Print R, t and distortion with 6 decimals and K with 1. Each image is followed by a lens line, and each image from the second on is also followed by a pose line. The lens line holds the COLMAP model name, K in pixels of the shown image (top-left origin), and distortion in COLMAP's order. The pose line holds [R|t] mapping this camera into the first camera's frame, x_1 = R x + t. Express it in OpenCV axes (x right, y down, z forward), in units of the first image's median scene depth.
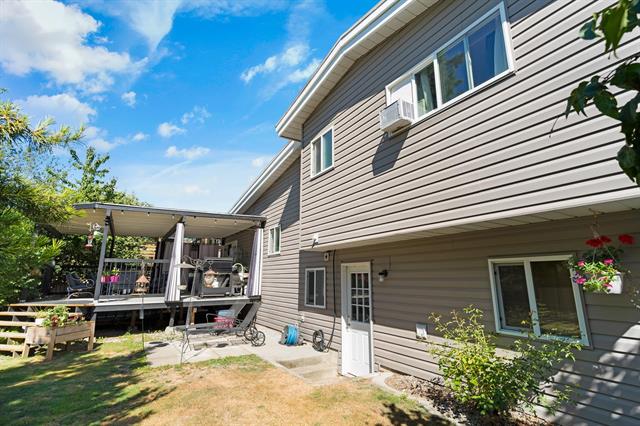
lens RADIAL K [[317.2, 0, 320.0], [0, 317.2, 213.0], [0, 0, 1]] dist [0.001940, 0.000020]
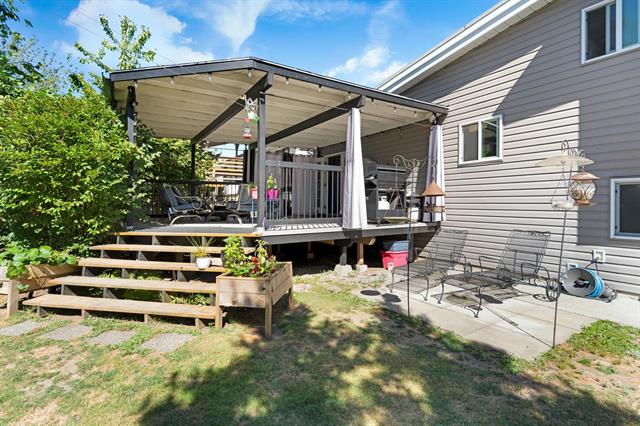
lens RADIAL K [[325.0, 0, 321.1], [0, 325.0, 205.9], [0, 0, 1]] dist [0.002692, 0.000324]
pose [[0.999764, 0.006539, 0.020708, -0.530462], [-0.010691, 0.978230, 0.207248, 0.089672], [-0.018901, -0.207420, 0.978069, 0.342021]]
